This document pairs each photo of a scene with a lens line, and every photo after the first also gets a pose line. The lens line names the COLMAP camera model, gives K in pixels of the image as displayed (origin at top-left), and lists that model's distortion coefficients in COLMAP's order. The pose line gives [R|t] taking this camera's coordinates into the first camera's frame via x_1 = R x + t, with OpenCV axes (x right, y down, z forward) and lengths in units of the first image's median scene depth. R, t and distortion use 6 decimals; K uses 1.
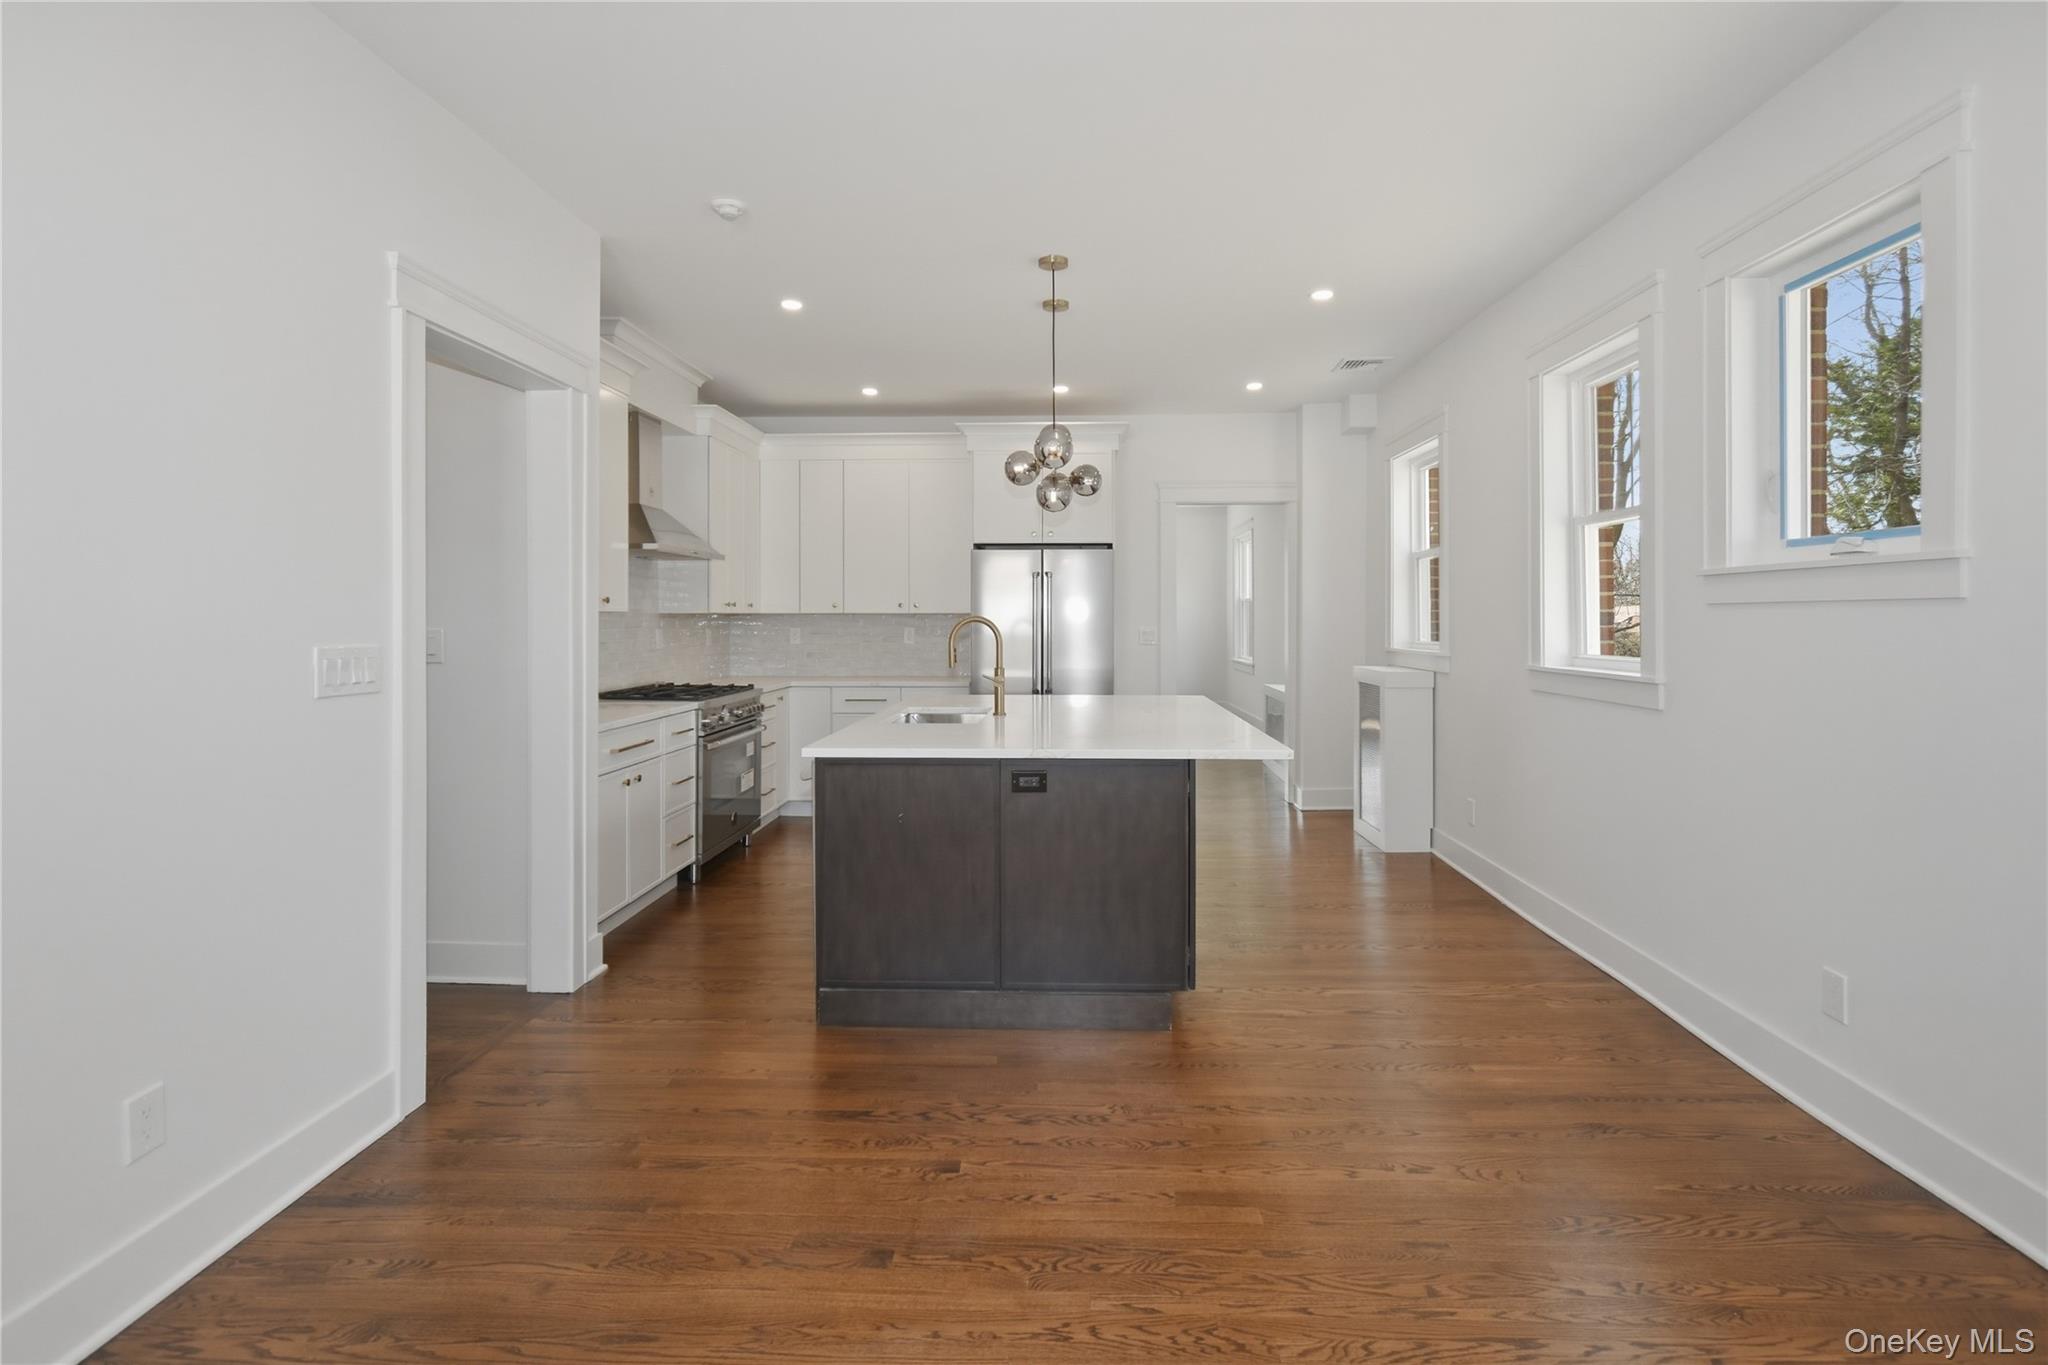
lens RADIAL K [[907.4, 0, 1024.3], [0, 907.4, 632.4], [0, 0, 1]] dist [-0.000565, 0.000024]
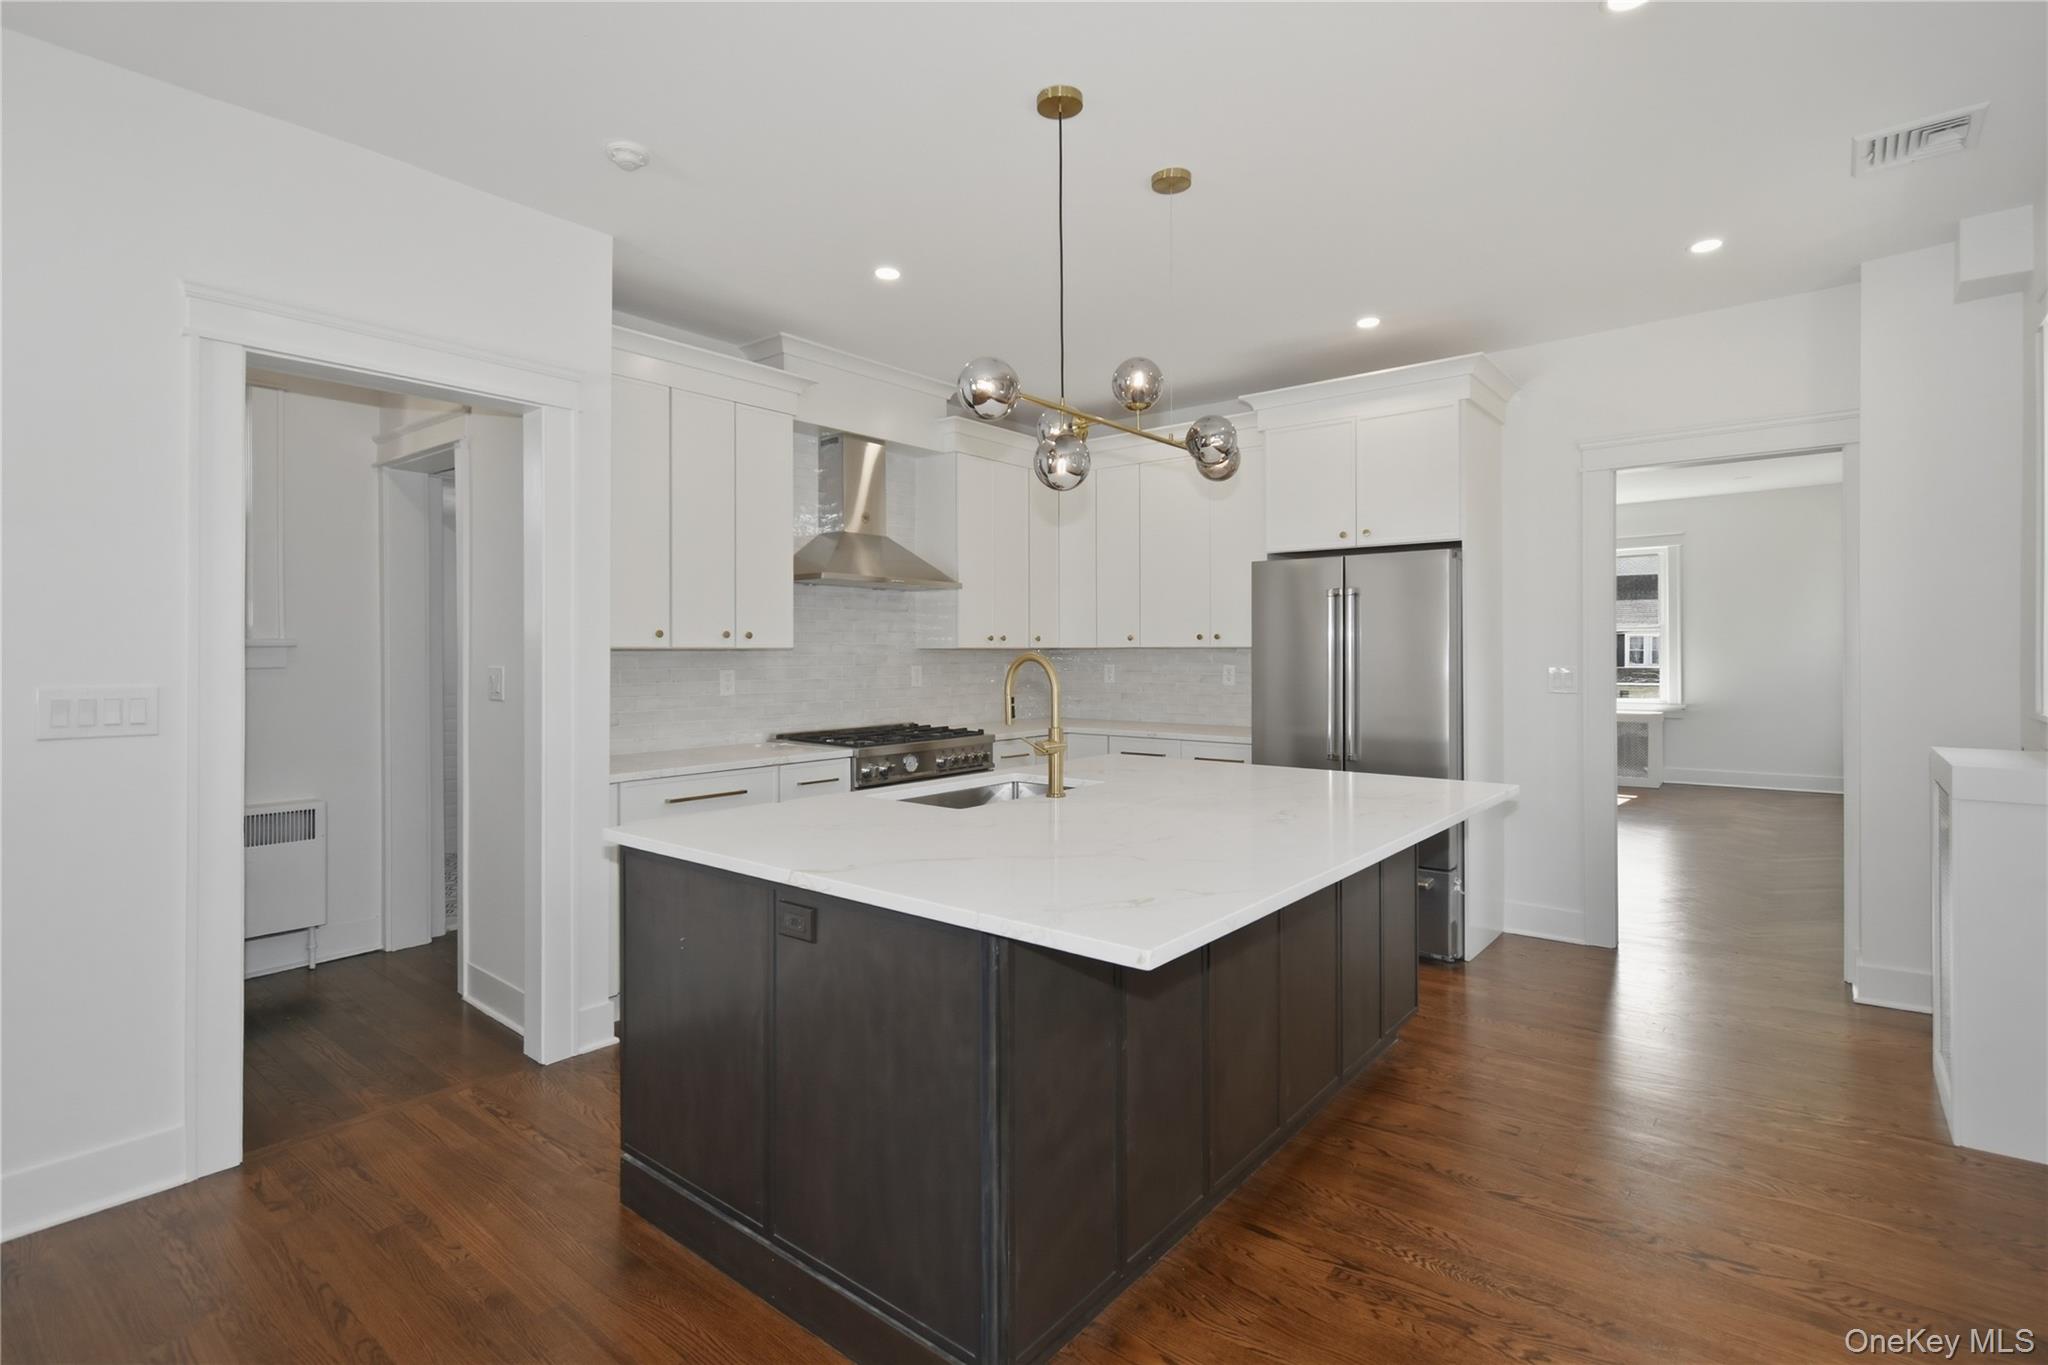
lens RADIAL K [[937.5, 0, 1027.0], [0, 937.5, 660.6], [0, 0, 1]] dist [0.000864, -0.000380]
pose [[0.819552, 0.005041, -0.572982, 0.297017], [-0.007946, 0.999965, -0.002567, -0.008130], [0.572949, 0.006657, 0.819564, 0.338111]]
